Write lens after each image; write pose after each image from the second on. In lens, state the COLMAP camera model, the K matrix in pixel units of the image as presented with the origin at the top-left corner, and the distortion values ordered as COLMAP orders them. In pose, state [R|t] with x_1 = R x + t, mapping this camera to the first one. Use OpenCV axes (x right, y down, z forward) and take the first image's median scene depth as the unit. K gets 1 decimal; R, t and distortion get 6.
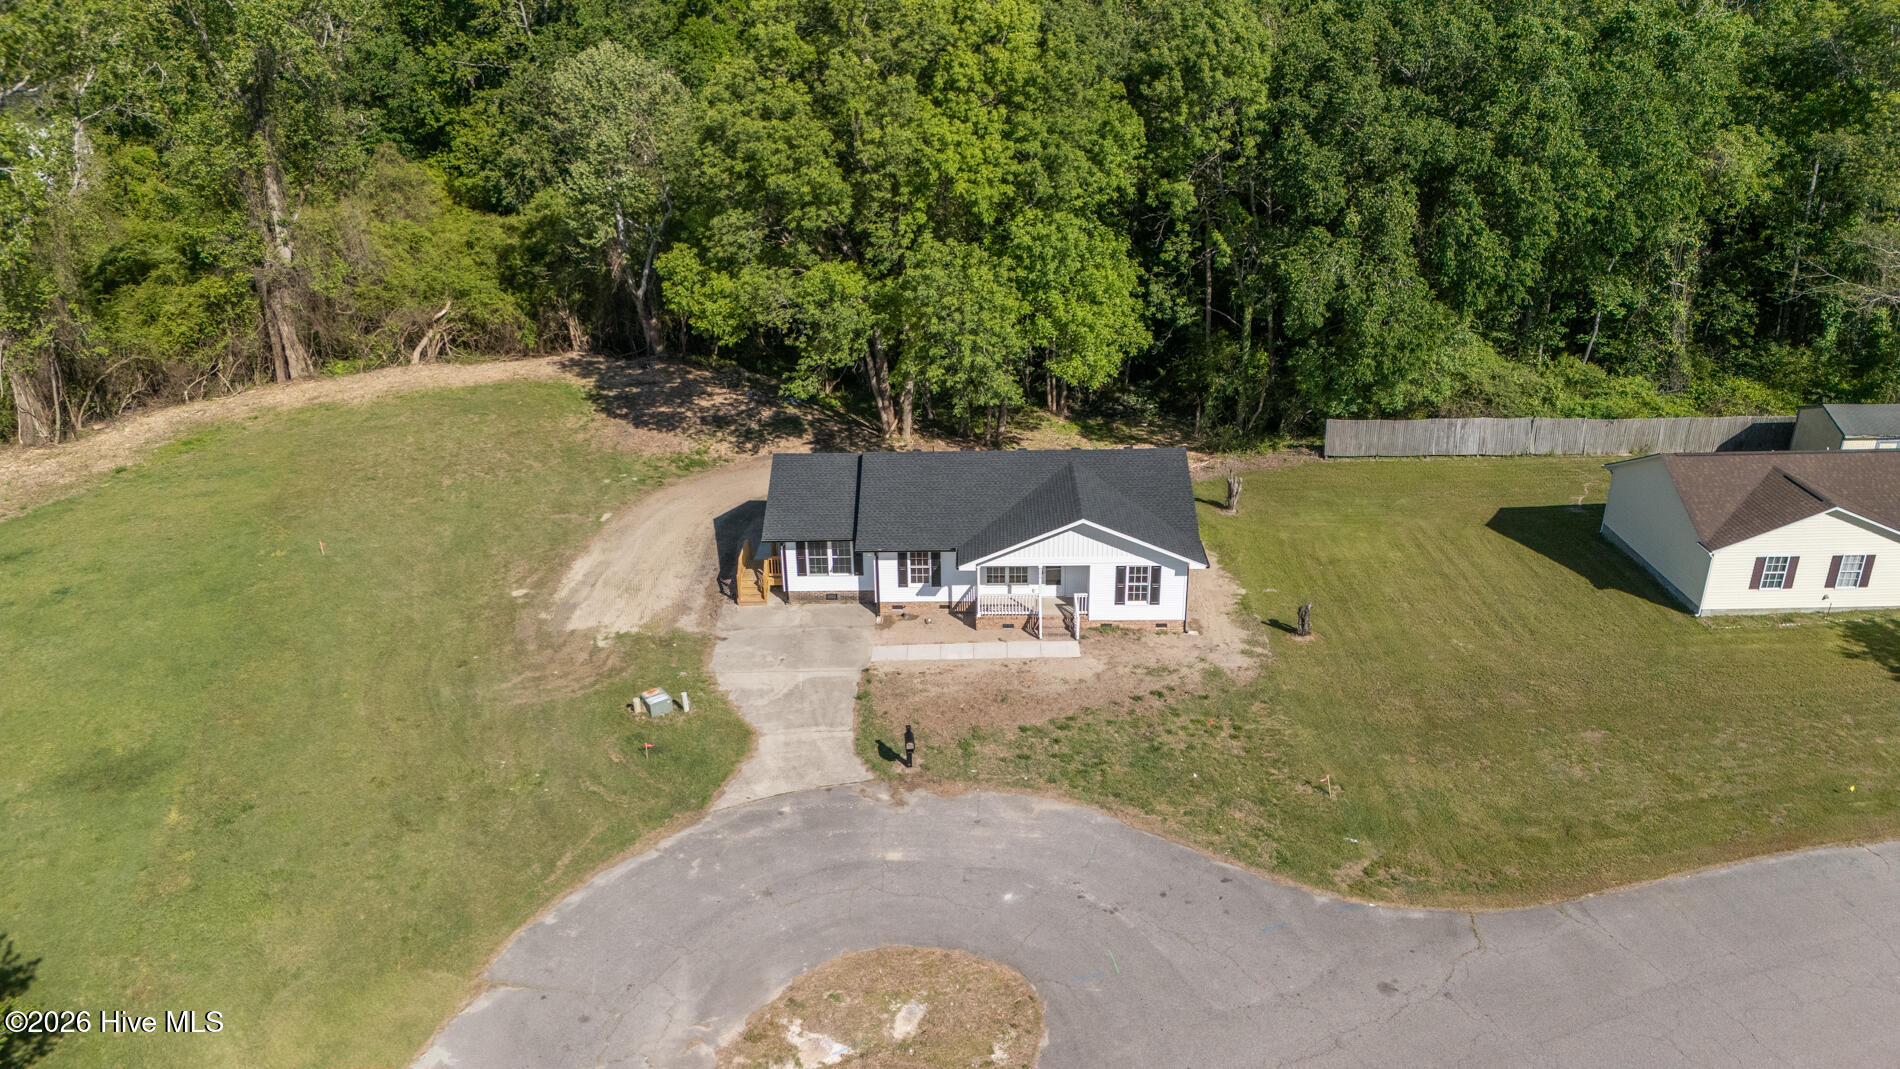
lens RADIAL K [[1394.8, 0, 950.0], [0, 1394.8, 534.5], [0, 0, 1]] dist [0.084597, -0.087071]
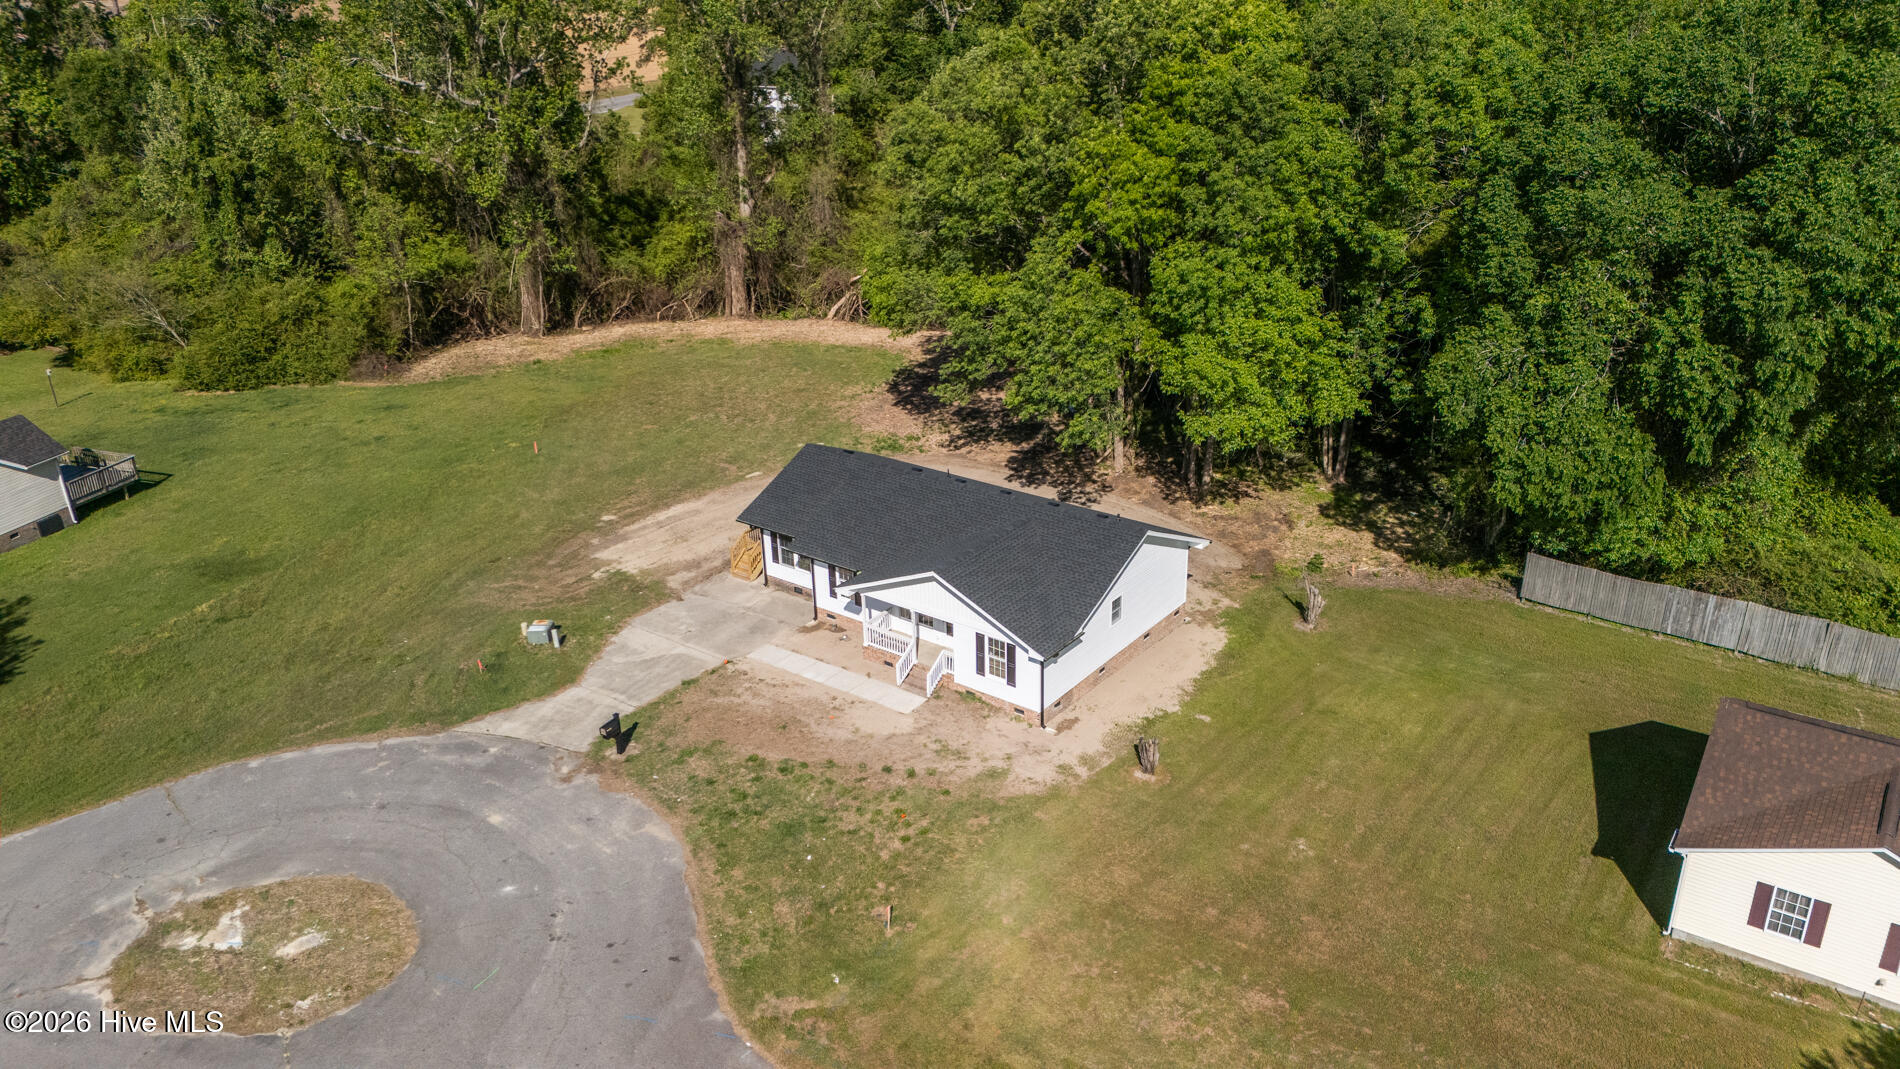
lens RADIAL K [[1382.7, 0, 947.5], [0, 1382.7, 552.6], [0, 0, 1]] dist [0.085962, -0.085000]
pose [[0.804085, 0.241454, -0.543274, 0.576596], [-0.228757, 0.969113, 0.092138, -0.106249], [0.548742, 0.050190, 0.834484, 0.226768]]
